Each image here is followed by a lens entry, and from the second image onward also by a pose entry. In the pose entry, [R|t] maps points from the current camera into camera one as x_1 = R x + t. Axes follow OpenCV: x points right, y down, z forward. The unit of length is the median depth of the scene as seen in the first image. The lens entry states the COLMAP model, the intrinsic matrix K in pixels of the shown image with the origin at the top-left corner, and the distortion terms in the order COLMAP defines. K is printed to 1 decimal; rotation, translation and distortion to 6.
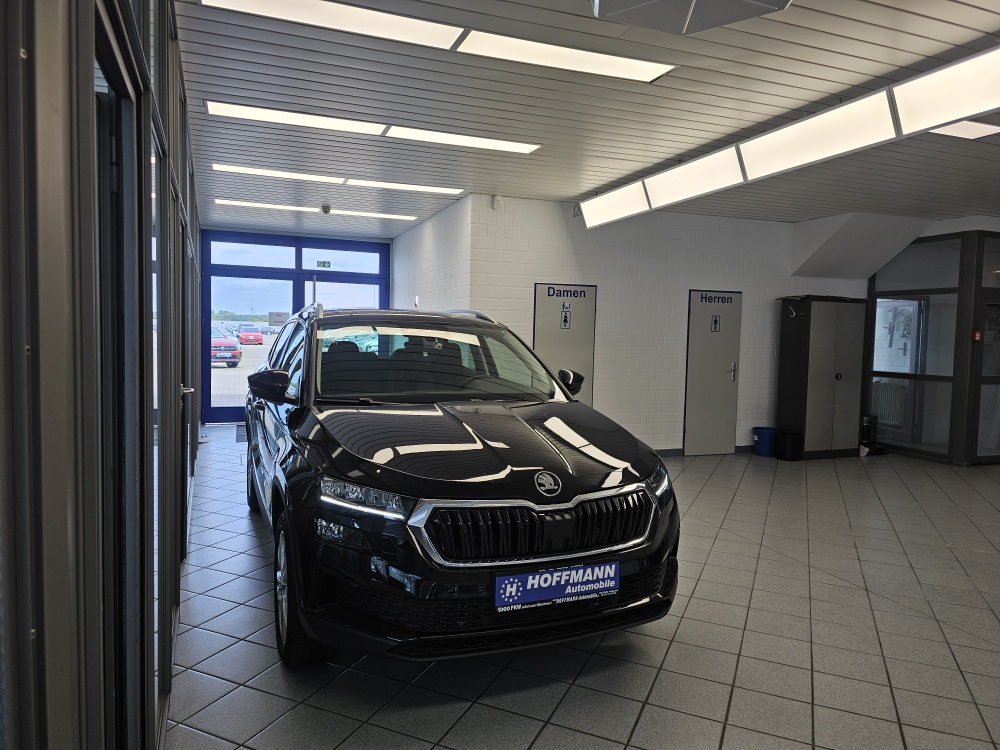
lens RADIAL K [[684.5, 0, 516.1], [0, 684.5, 408.7], [0, 0, 1]] dist [0.033839, -0.042009]
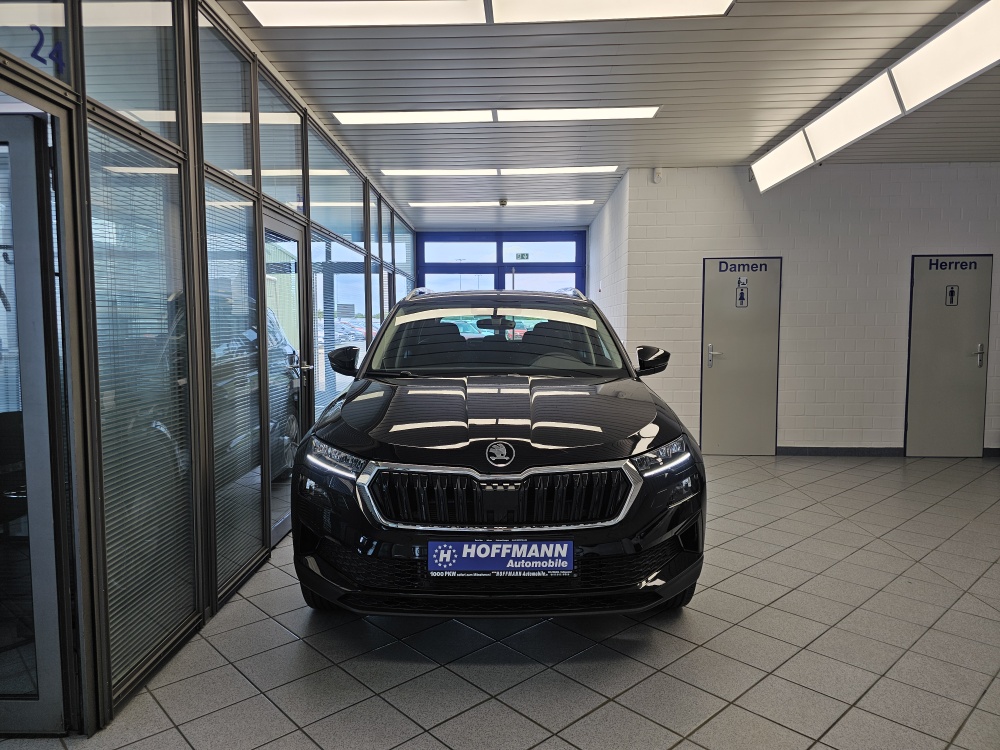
lens RADIAL K [[684.5, 0, 459.4], [0, 684.5, 408.3], [0, 0, 1]] dist [0.033839, -0.042009]
pose [[0.914896, 0.022852, -0.403041, 0.190069], [-0.017917, 0.999711, 0.016013, 0.014861], [0.403291, -0.007429, 0.915042, 0.043128]]
